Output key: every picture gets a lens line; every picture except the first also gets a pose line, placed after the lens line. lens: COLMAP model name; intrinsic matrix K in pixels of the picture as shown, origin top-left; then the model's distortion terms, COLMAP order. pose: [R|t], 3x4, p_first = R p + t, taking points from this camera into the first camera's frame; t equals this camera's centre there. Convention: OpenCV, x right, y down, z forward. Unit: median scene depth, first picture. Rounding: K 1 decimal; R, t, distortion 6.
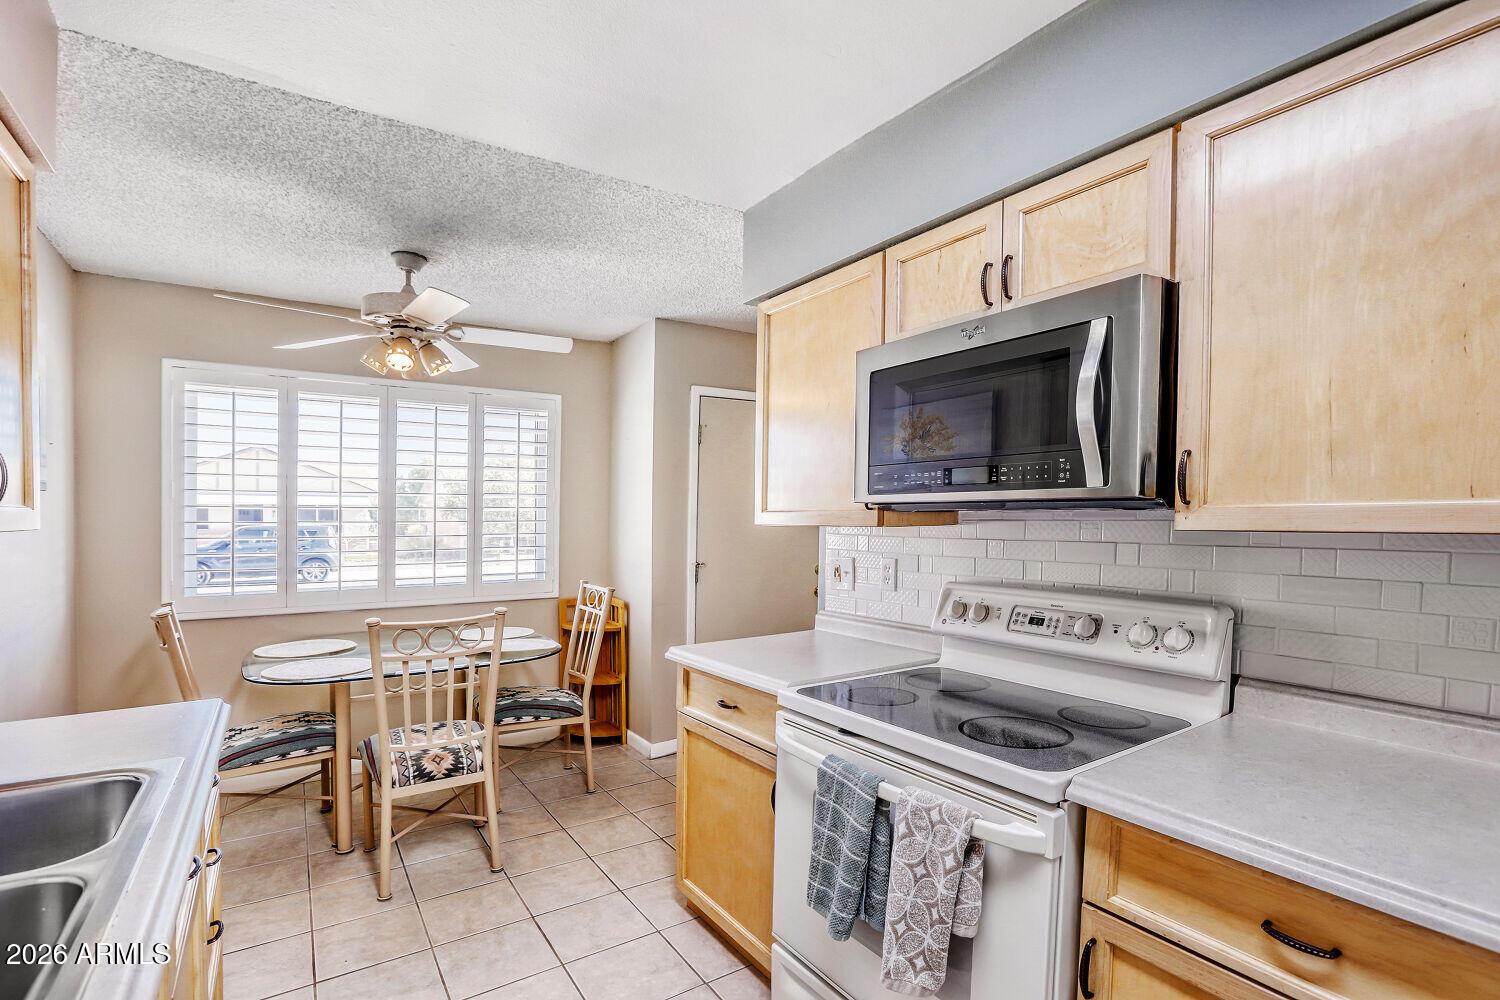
lens RADIAL K [[682.7, 0, 747.5], [0, 682.7, 491.3], [0, 0, 1]] dist [-0.055621, 0.027739]
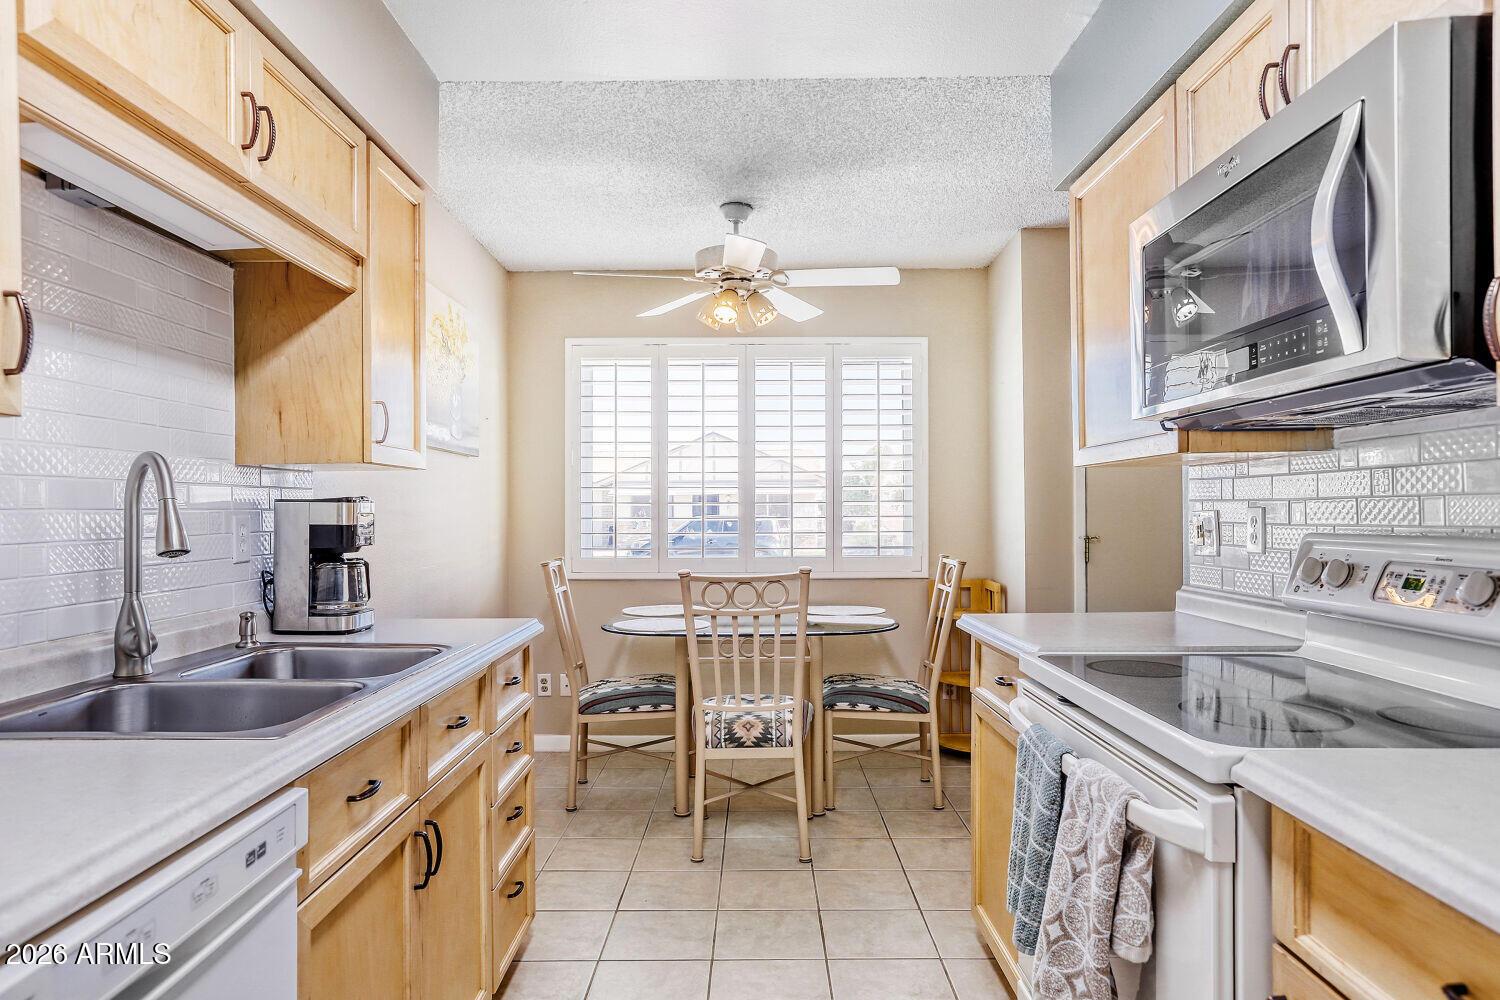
lens RADIAL K [[878.0, 0, 753.6], [0, 878.0, 431.8], [0, 0, 1]] dist [-0.052503, 0.043545]
pose [[0.829018, -0.043766, -0.557506, 0.250074], [0.014849, 0.998304, -0.056290, 0.056676], [0.559024, 0.038387, 0.828262, -0.028293]]
